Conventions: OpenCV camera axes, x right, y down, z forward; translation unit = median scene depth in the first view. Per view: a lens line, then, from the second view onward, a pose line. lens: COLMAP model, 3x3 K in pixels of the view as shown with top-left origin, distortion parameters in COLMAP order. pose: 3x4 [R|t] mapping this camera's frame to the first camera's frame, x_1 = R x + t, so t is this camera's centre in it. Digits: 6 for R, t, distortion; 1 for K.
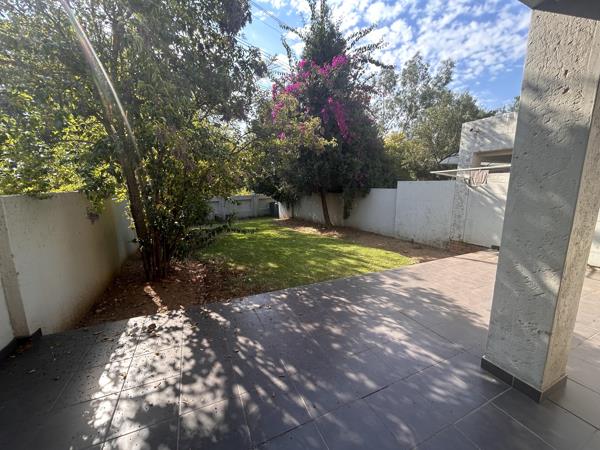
lens RADIAL K [[242.5, 0, 300.0], [0, 242.5, 225.0], [0, 0, 1]] dist [-0.000187, -0.000166]
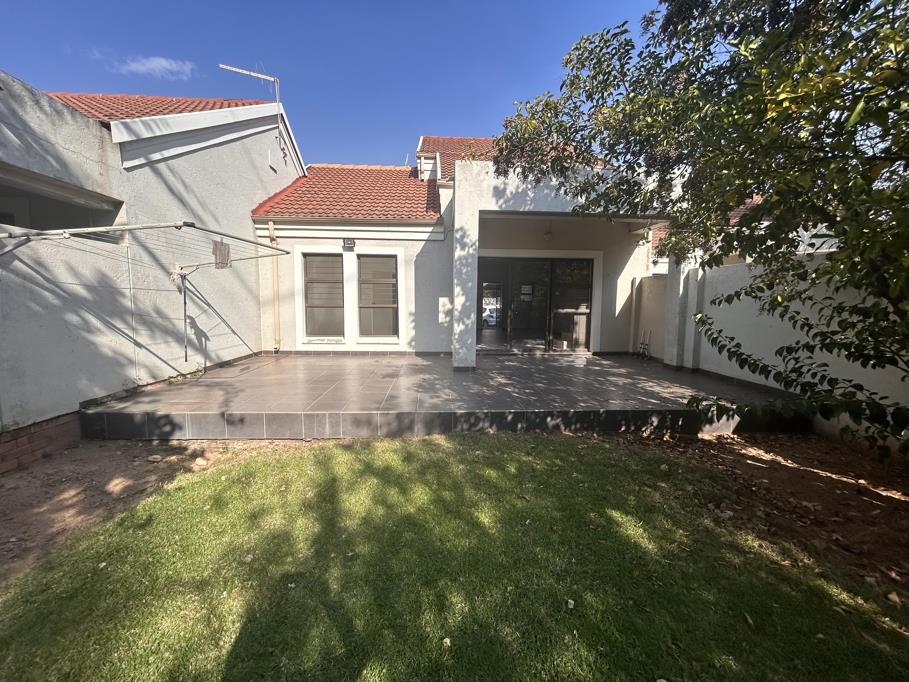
lens RADIAL K [[367.4, 0, 454.5], [0, 367.4, 341.0], [0, 0, 1]] dist [-0.000187, -0.000166]
pose [[-0.935159, -0.045334, 0.351316, -0.058883], [0.055222, 0.960993, 0.271002, -0.166155], [-0.349898, 0.272830, -0.896178, 1.361492]]
